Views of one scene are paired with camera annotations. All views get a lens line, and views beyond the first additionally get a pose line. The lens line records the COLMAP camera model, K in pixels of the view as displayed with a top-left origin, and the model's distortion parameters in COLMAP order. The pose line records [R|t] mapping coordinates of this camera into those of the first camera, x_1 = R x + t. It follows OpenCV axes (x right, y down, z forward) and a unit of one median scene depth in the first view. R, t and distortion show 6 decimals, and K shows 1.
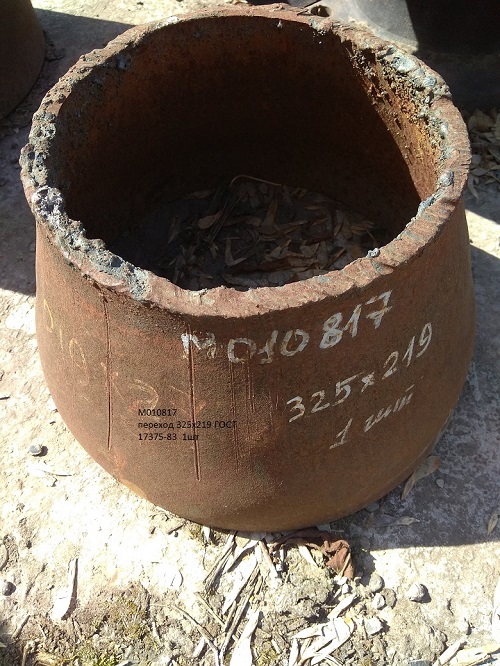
lens RADIAL K [[512.2, 0, 250.0], [0, 512.2, 333.0], [0, 0, 1]] dist [0.102955, -0.181986]
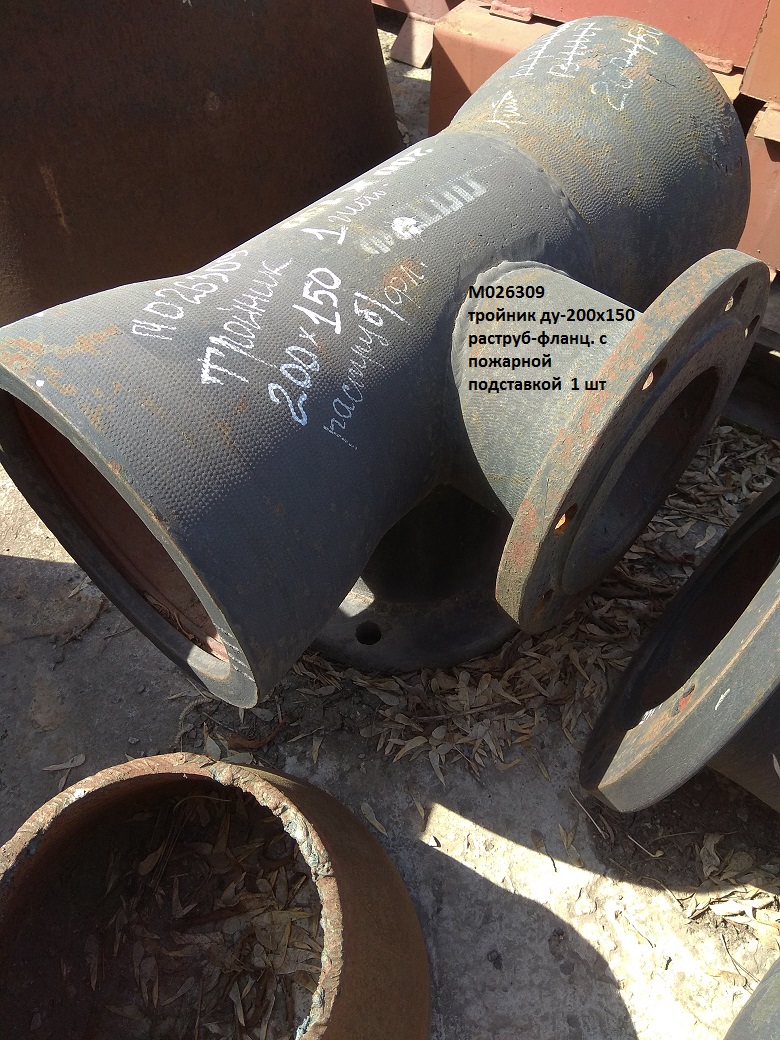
lens RADIAL K [[799.9, 0, 390.0], [0, 799.9, 520.0], [0, 0, 1]] dist [0.102955, -0.181986]
pose [[0.985576, -0.109865, 0.128726, 0.211940], [0.127818, 0.981766, -0.140706, -0.551111], [-0.110920, 0.155130, 0.981647, -0.511675]]
